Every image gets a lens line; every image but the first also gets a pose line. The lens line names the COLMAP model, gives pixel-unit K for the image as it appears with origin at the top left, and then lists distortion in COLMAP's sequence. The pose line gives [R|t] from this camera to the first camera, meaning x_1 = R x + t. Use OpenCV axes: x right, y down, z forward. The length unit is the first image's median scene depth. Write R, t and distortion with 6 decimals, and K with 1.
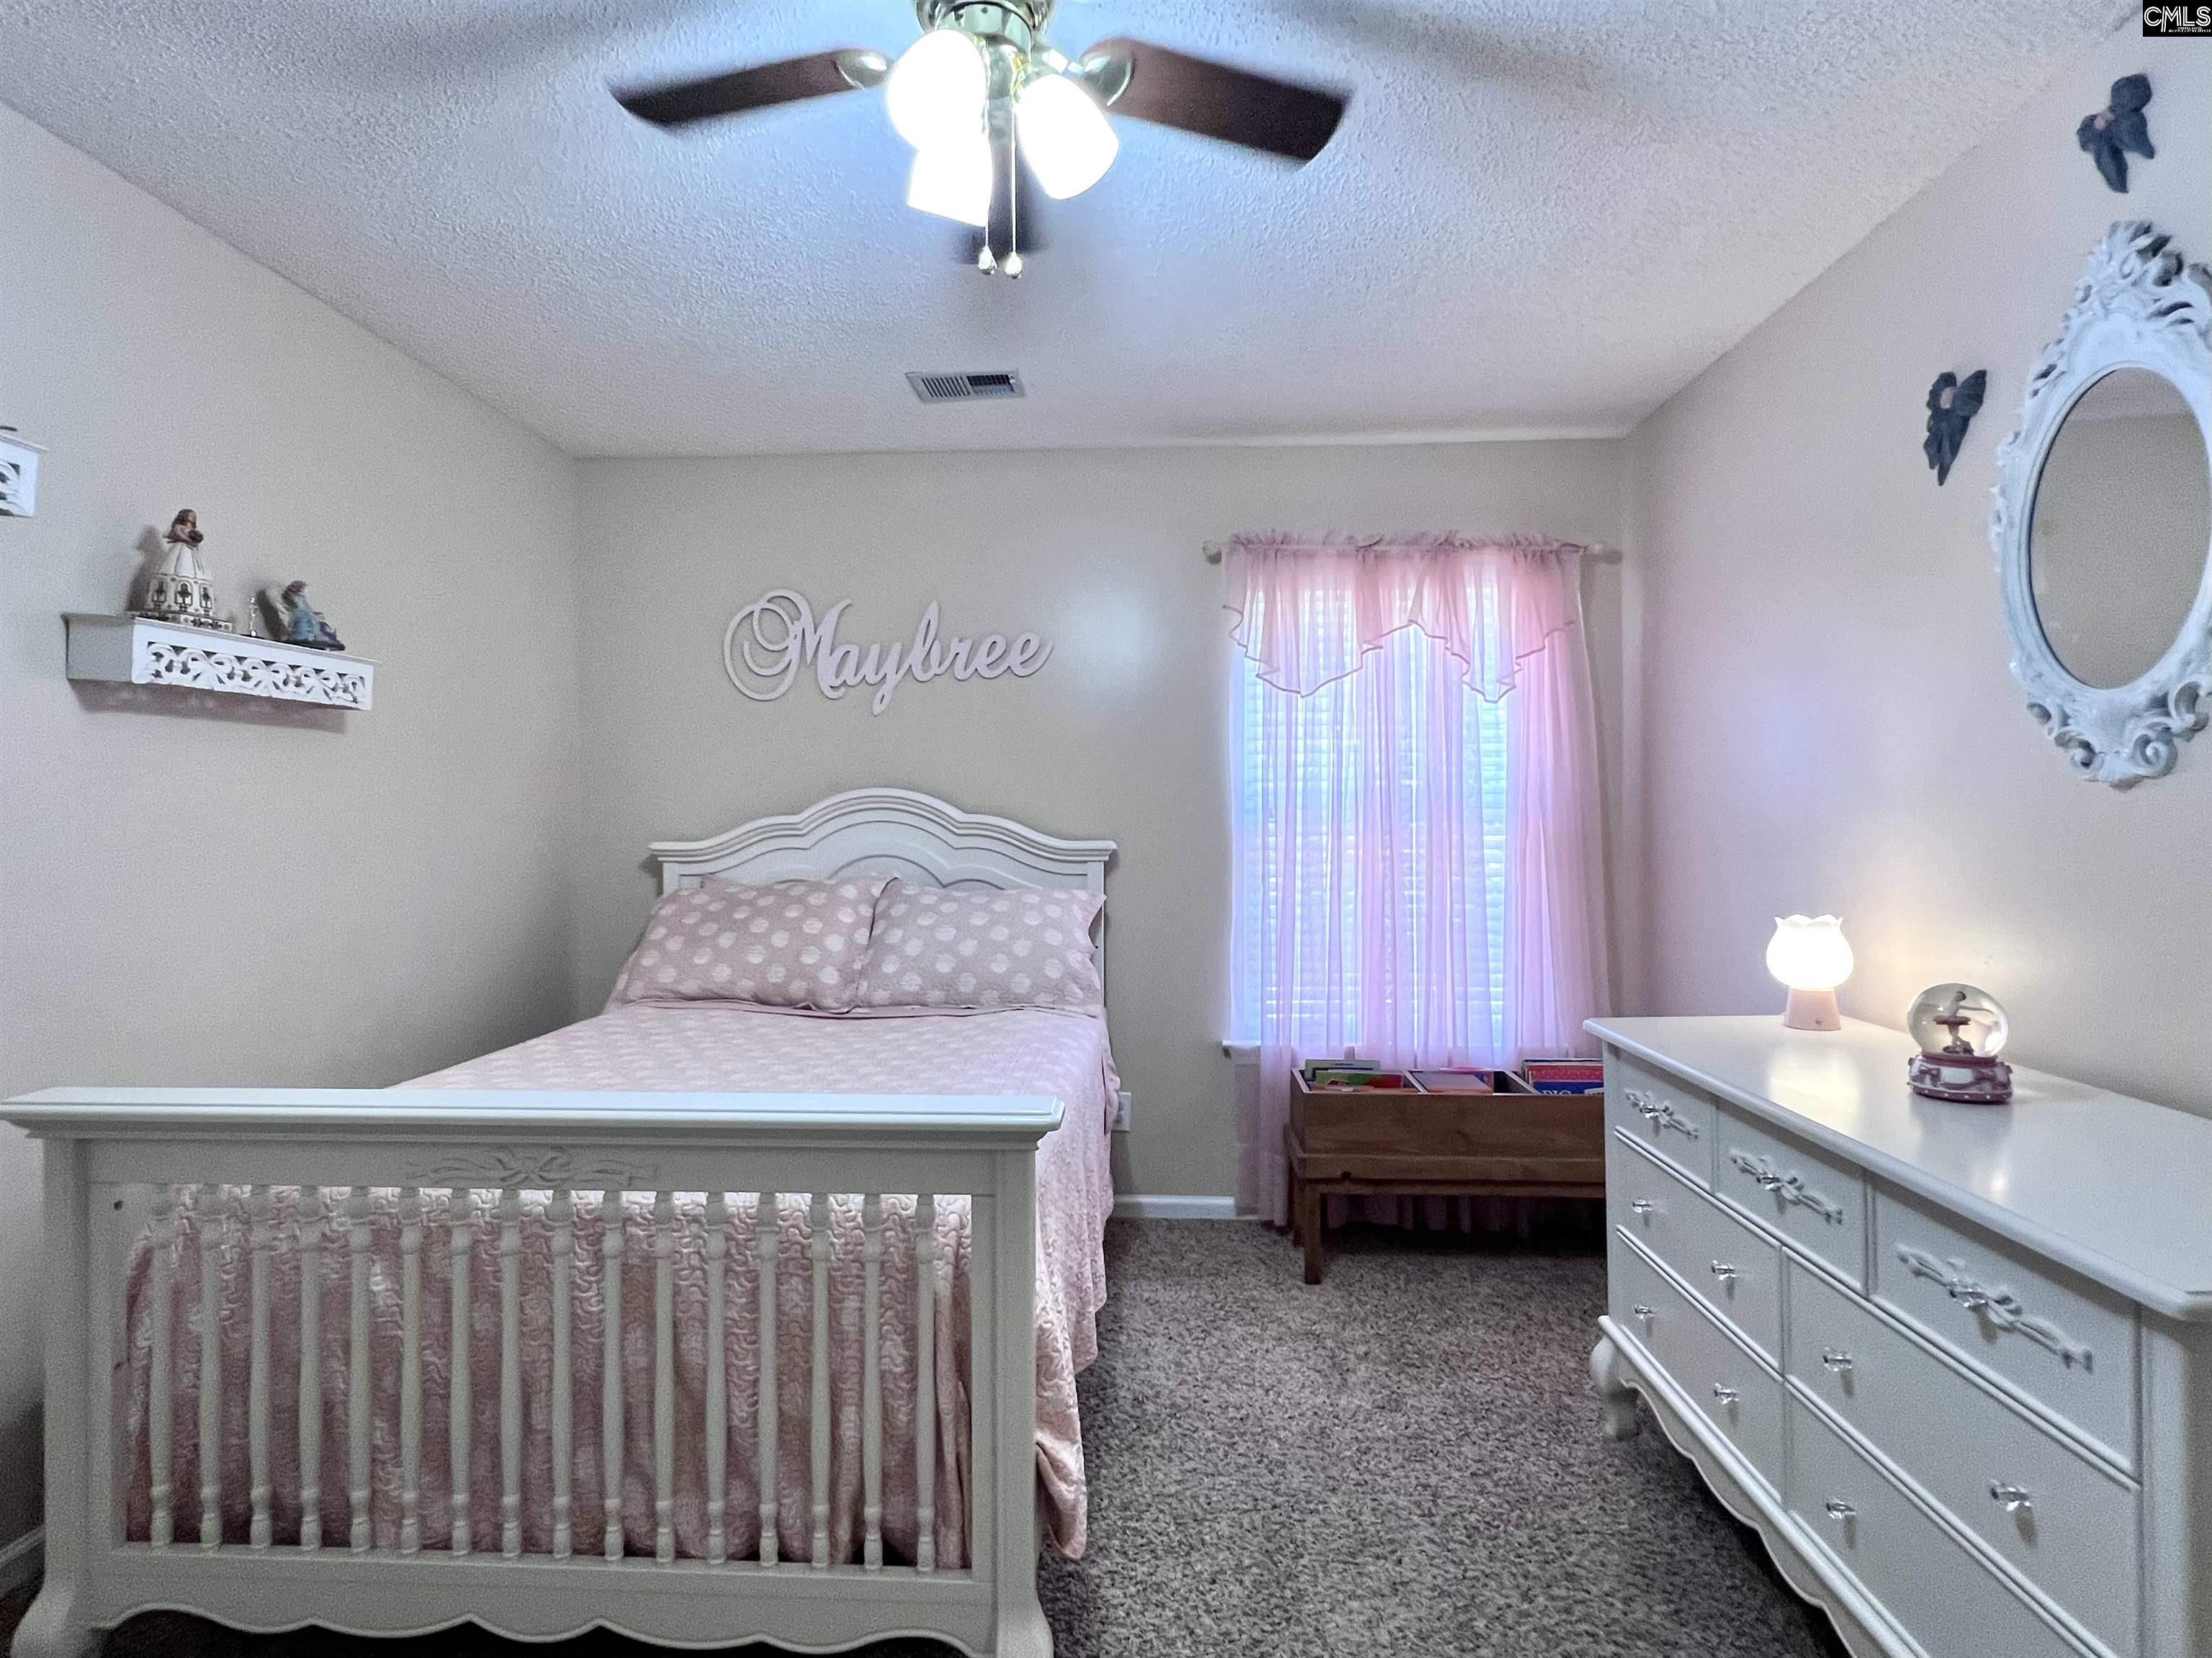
lens RADIAL K [[1103.4, 0, 1102.7], [0, 1103.4, 837.3], [0, 0, 1]] dist [-0.000719, -0.000060]
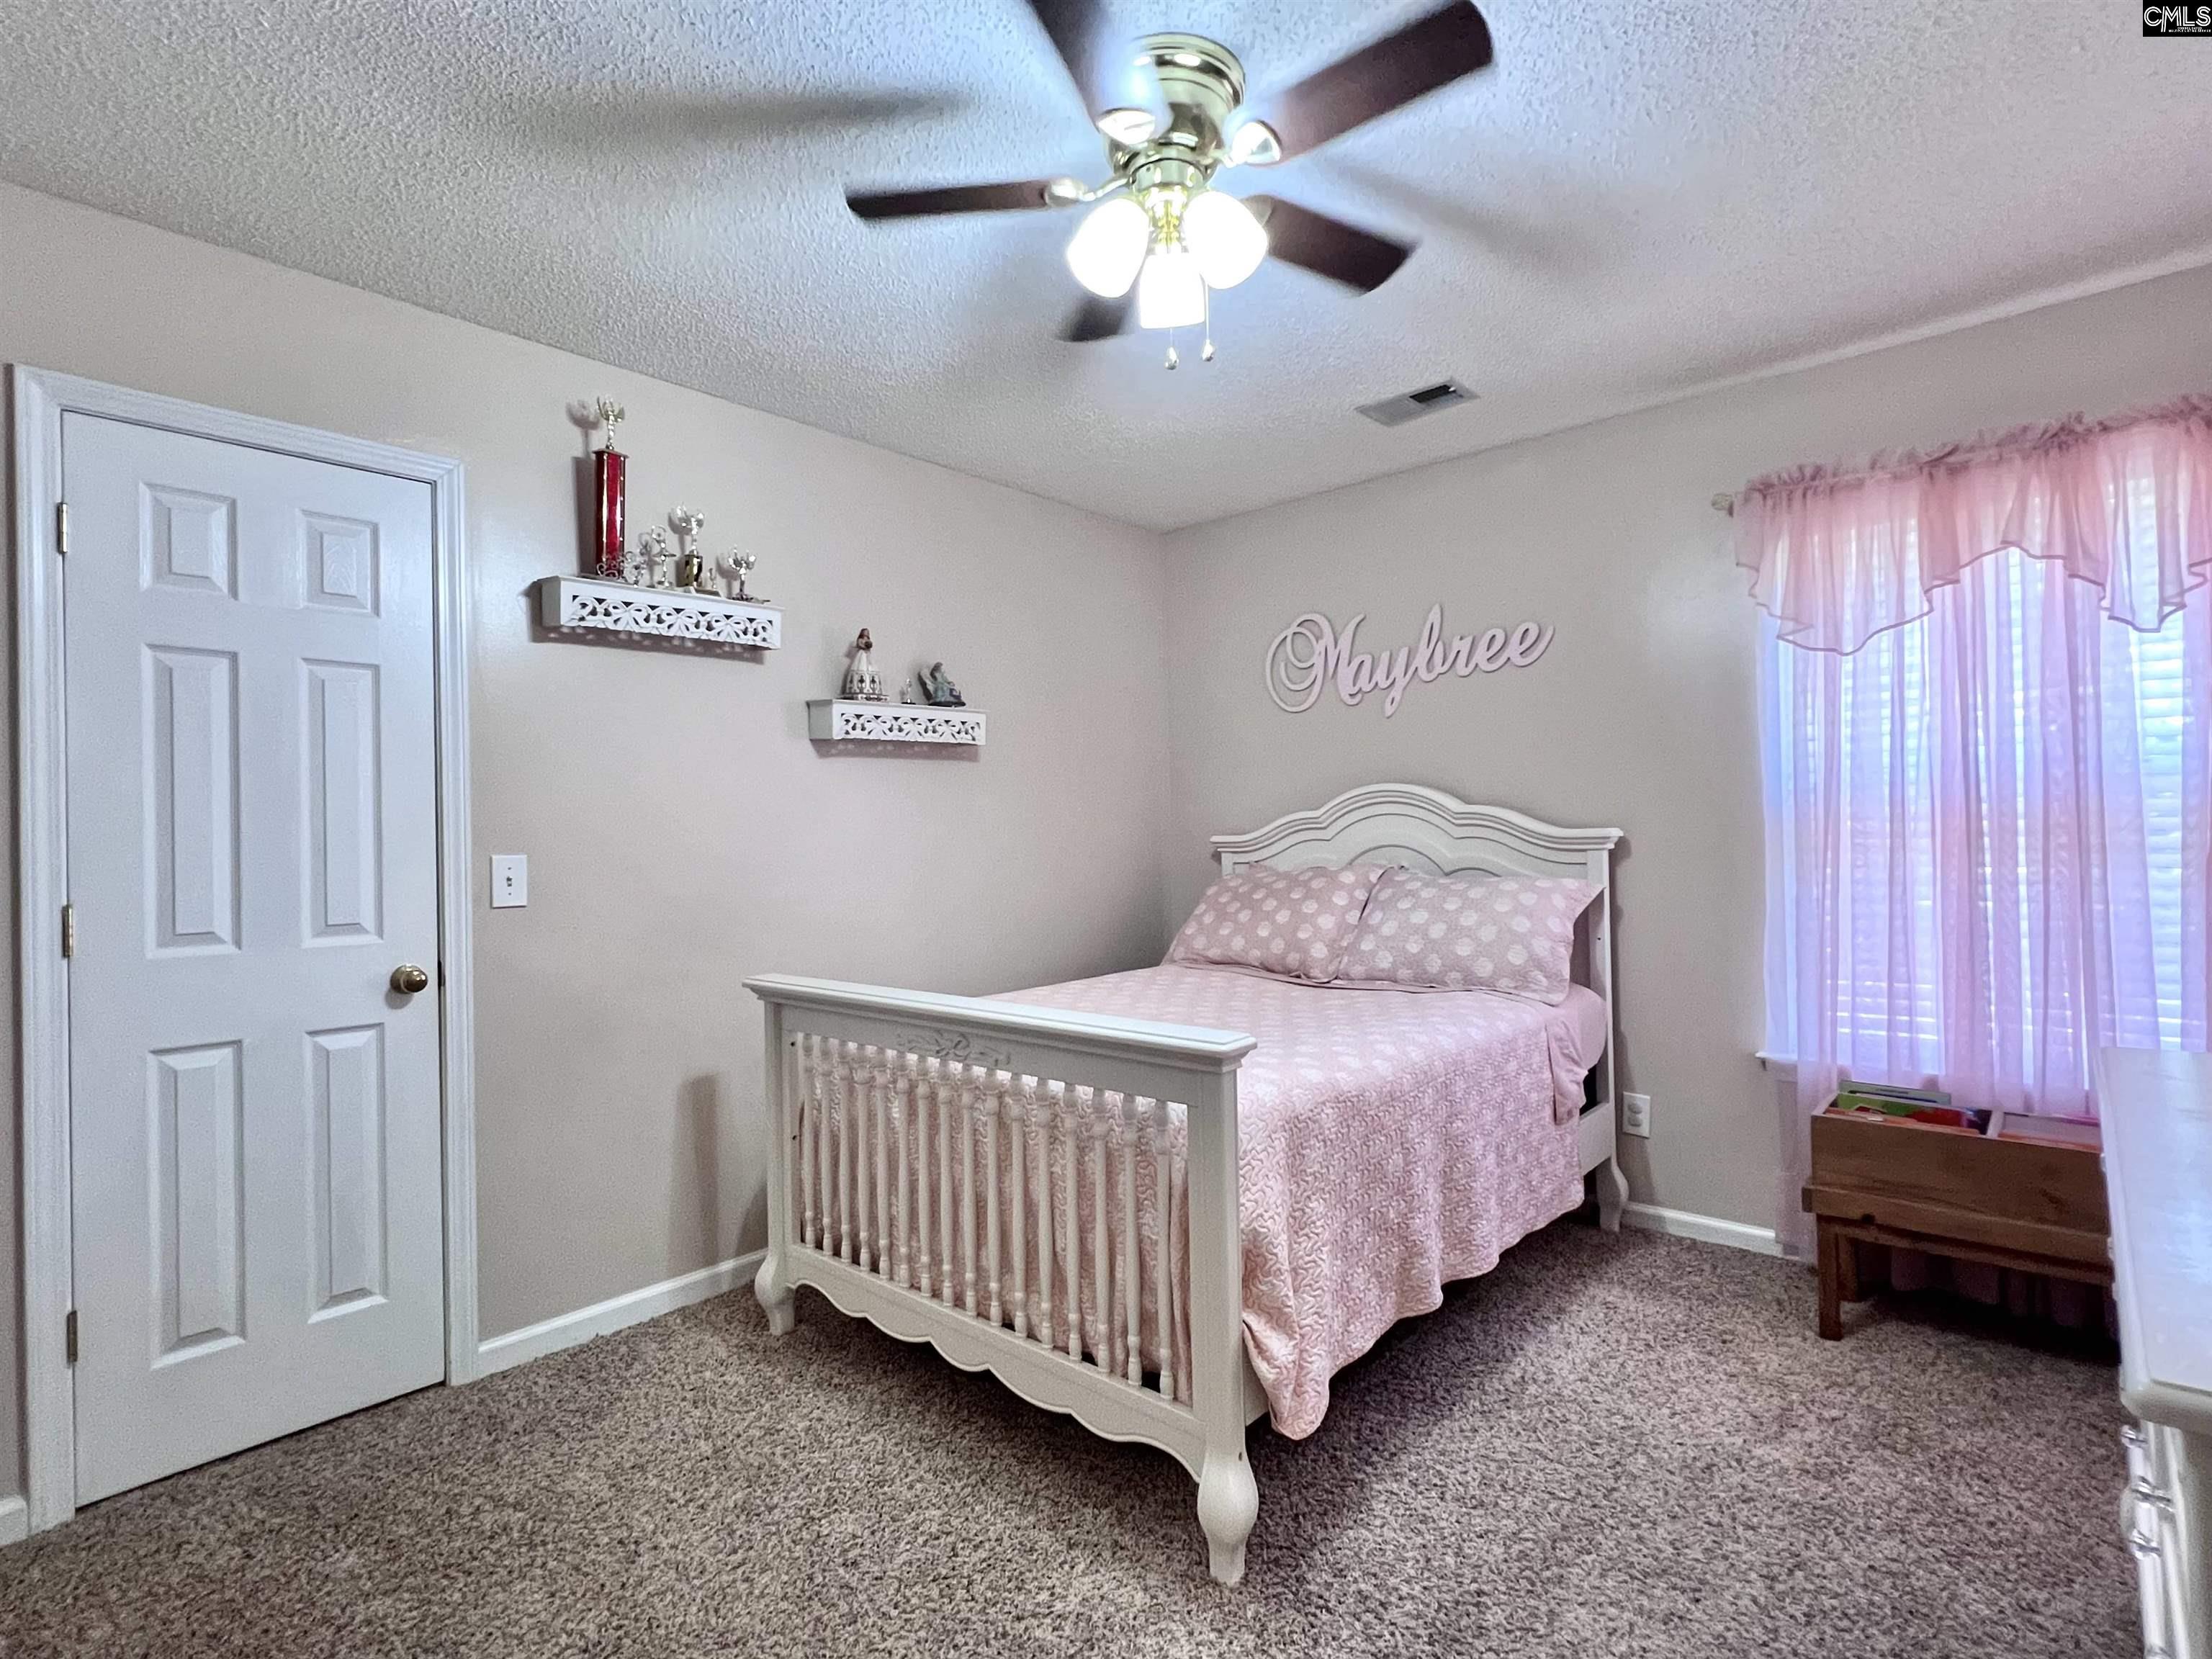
lens RADIAL K [[1075.4, 0, 1112.1], [0, 1075.4, 838.1], [0, 0, 1]] dist [0.000834, 0.000054]
pose [[0.781330, -0.012591, -0.623991, 0.283020], [0.011227, 0.999918, -0.006119, 0.014507], [0.624017, -0.002225, 0.781408, -0.000377]]
